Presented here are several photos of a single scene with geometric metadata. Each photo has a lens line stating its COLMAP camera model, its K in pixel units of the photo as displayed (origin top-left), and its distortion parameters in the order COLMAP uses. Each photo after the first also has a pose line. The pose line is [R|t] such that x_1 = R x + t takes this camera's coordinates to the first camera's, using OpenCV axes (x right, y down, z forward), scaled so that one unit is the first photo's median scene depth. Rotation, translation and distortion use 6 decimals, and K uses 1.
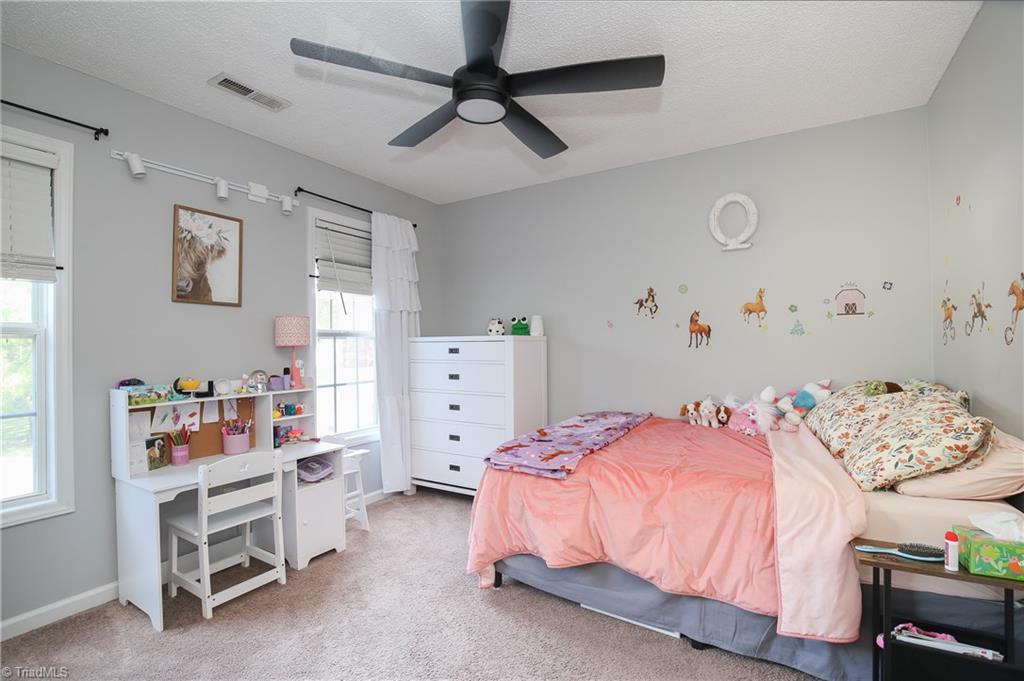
lens RADIAL K [[472.7, 0, 513.5], [0, 472.7, 340.1], [0, 0, 1]] dist [-0.031767, 0.003123]
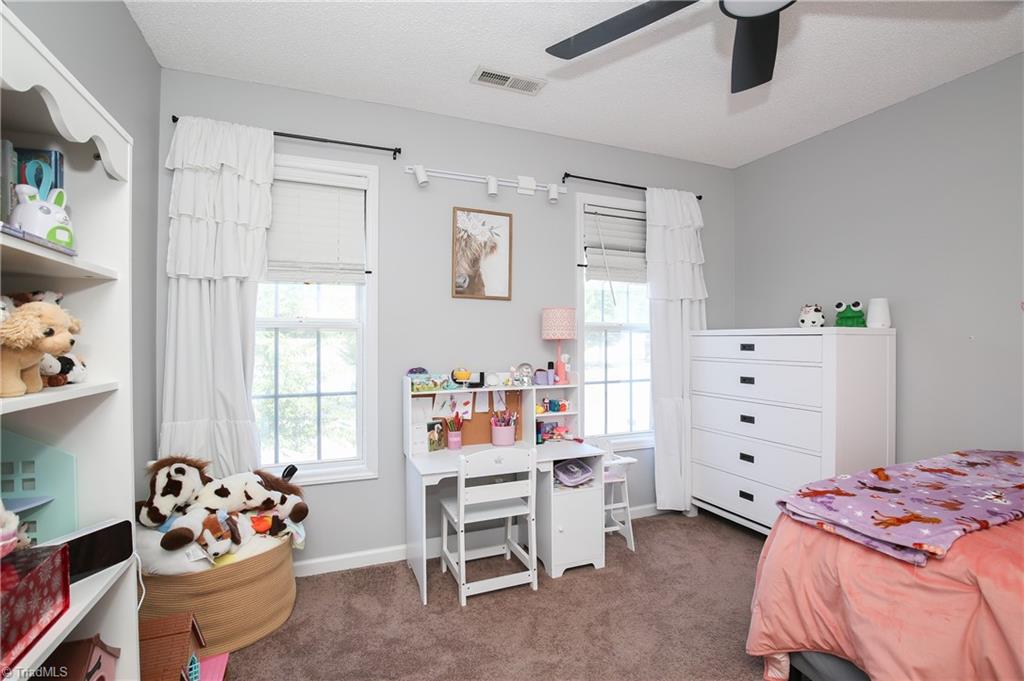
lens RADIAL K [[472.7, 0, 510.3], [0, 472.7, 339.9], [0, 0, 1]] dist [-0.031767, 0.003123]
pose [[0.804210, 0.007772, -0.594295, 0.026999], [-0.002124, 0.999946, 0.010203, 0.004382], [0.594342, -0.006943, 0.804182, 0.187675]]
